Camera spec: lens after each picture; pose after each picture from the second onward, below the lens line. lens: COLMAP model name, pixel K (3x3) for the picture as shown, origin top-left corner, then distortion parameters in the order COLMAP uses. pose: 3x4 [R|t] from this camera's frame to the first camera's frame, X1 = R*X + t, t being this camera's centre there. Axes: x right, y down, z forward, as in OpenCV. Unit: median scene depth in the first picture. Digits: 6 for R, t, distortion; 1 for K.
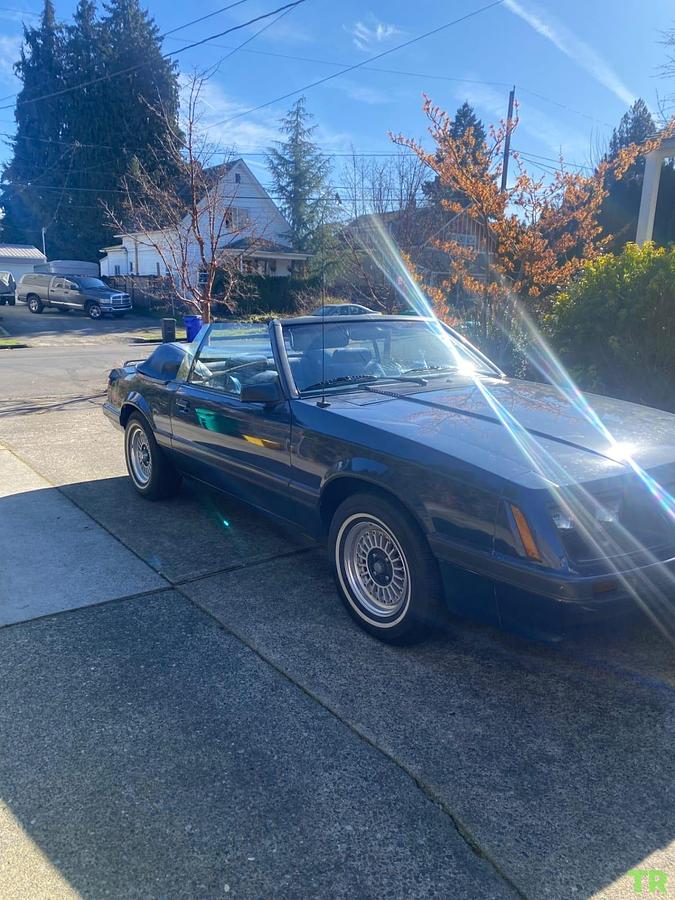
lens RADIAL K [[677.7, 0, 347.4], [0, 677.7, 450.0], [0, 0, 1]] dist [-0.002619, -0.004735]
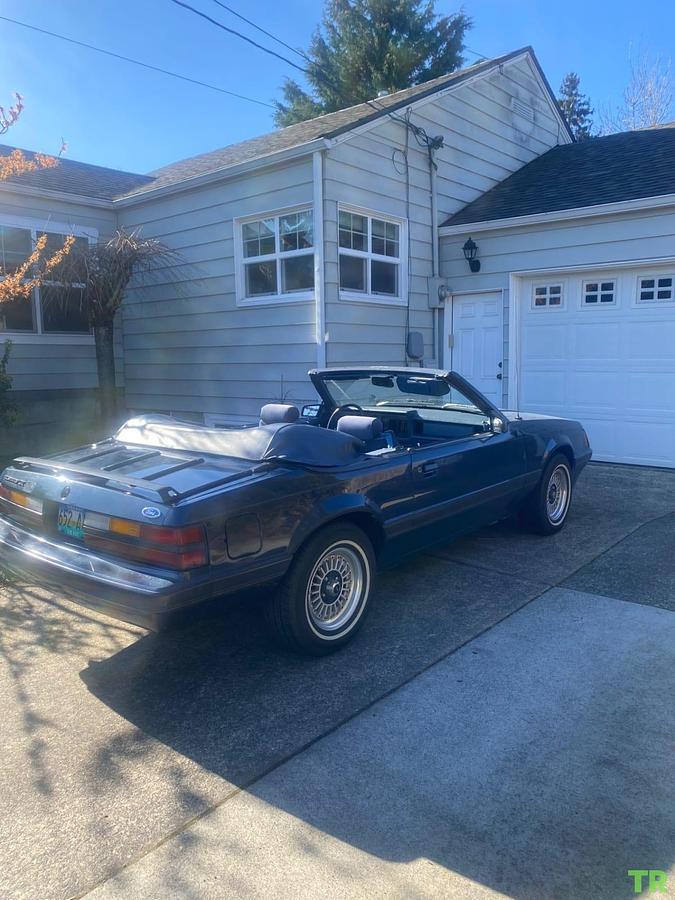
lens RADIAL K [[671.9, 0, 347.1], [0, 671.9, 447.3], [0, 0, 1]] dist [0.011335, -0.002748]
pose [[-0.216001, -0.138393, 0.966536, -1.206834], [0.232113, 0.954248, 0.188506, -0.321765], [-0.948403, 0.265063, -0.173995, 1.384466]]
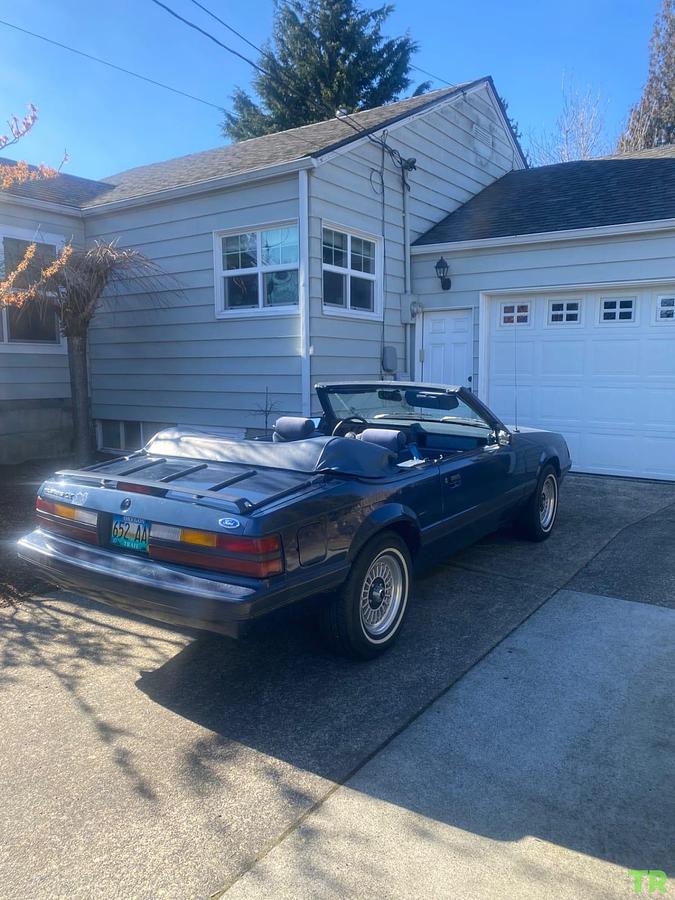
lens RADIAL K [[671.9, 0, 347.1], [0, 671.9, 447.3], [0, 0, 1]] dist [0.011335, -0.002748]
pose [[-0.312756, -0.123638, 0.941752, -1.207906], [0.213718, 0.956907, 0.196603, -0.366454], [-0.925477, 0.262758, -0.272855, 1.533582]]
